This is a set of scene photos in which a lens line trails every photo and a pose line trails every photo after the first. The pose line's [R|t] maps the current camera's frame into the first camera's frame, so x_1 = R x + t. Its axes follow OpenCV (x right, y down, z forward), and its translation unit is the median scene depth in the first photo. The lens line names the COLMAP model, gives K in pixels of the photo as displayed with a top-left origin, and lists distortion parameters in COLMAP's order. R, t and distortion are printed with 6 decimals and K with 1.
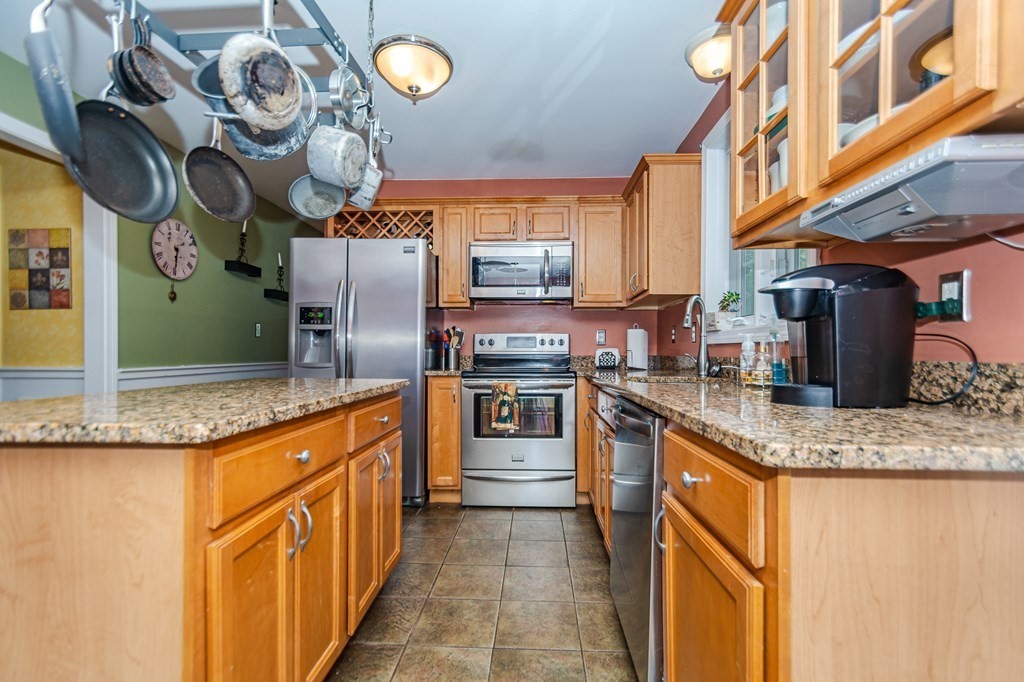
lens RADIAL K [[458.7, 0, 513.9], [0, 458.7, 348.7], [0, 0, 1]] dist [0.006705, 0.002322]
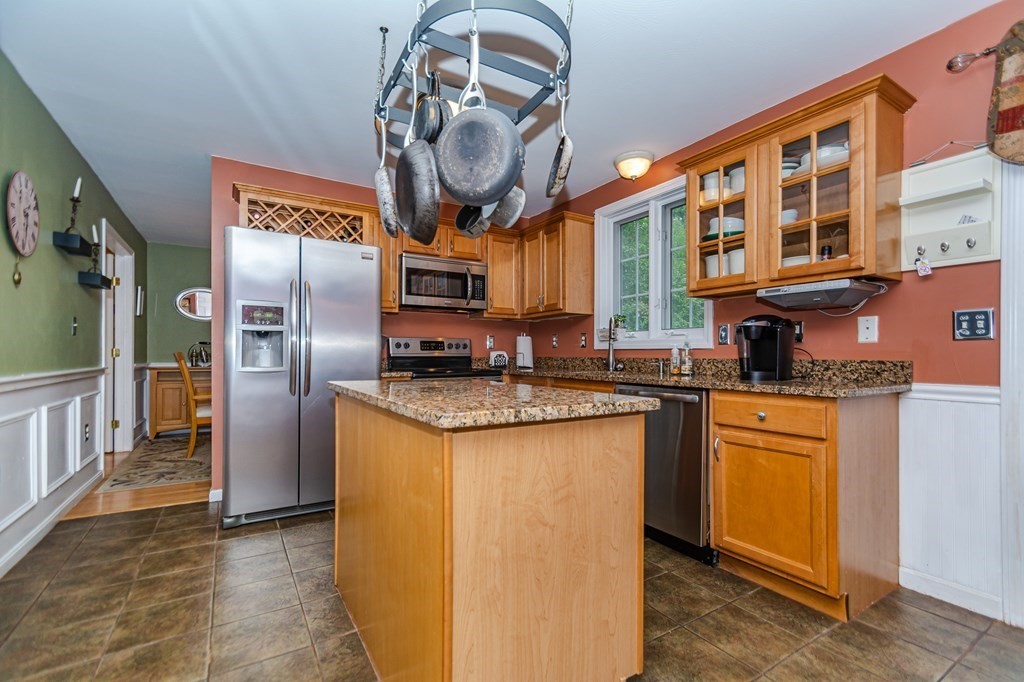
lens RADIAL K [[458.7, 0, 509.6], [0, 458.7, 344.8], [0, 0, 1]] dist [0.006705, 0.002322]
pose [[0.822166, 0.009557, 0.569168, -0.625736], [-0.003491, 0.999925, -0.011747, -0.005647], [-0.569238, 0.007671, 0.822137, -0.033941]]
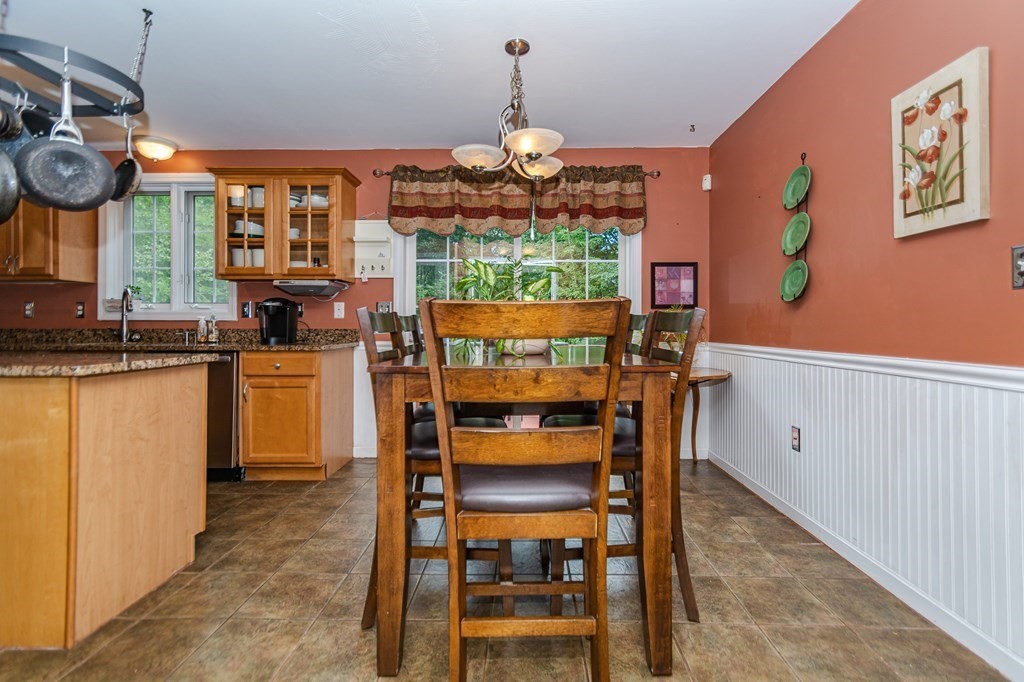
lens RADIAL K [[458.7, 0, 515.2], [0, 458.7, 333.0], [0, 0, 1]] dist [0.006705, 0.002322]
pose [[-0.033165, -0.021676, 0.999215, -1.026412], [-0.008399, 0.999736, 0.021408, -0.010616], [-0.999415, -0.007682, -0.033338, -0.205283]]
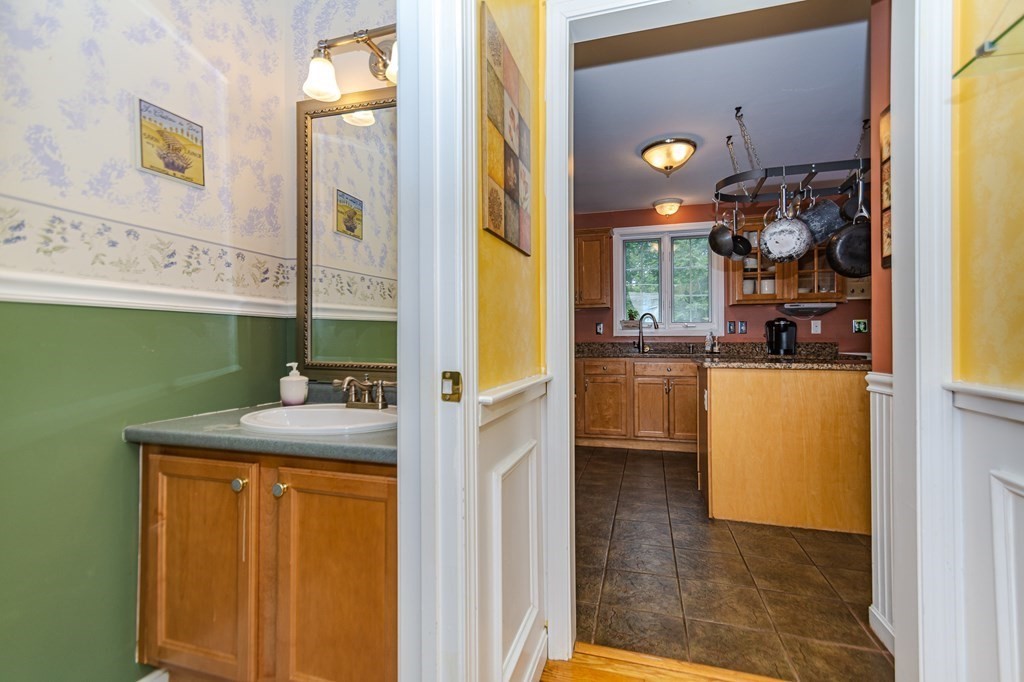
lens RADIAL K [[458.7, 0, 529.8], [0, 458.7, 338.6], [0, 0, 1]] dist [0.006705, 0.002322]
pose [[0.221510, -0.001241, 0.975157, -1.492364], [-0.006406, 0.999976, 0.002727, -0.001209], [-0.975137, -0.006851, 0.221497, 0.943302]]
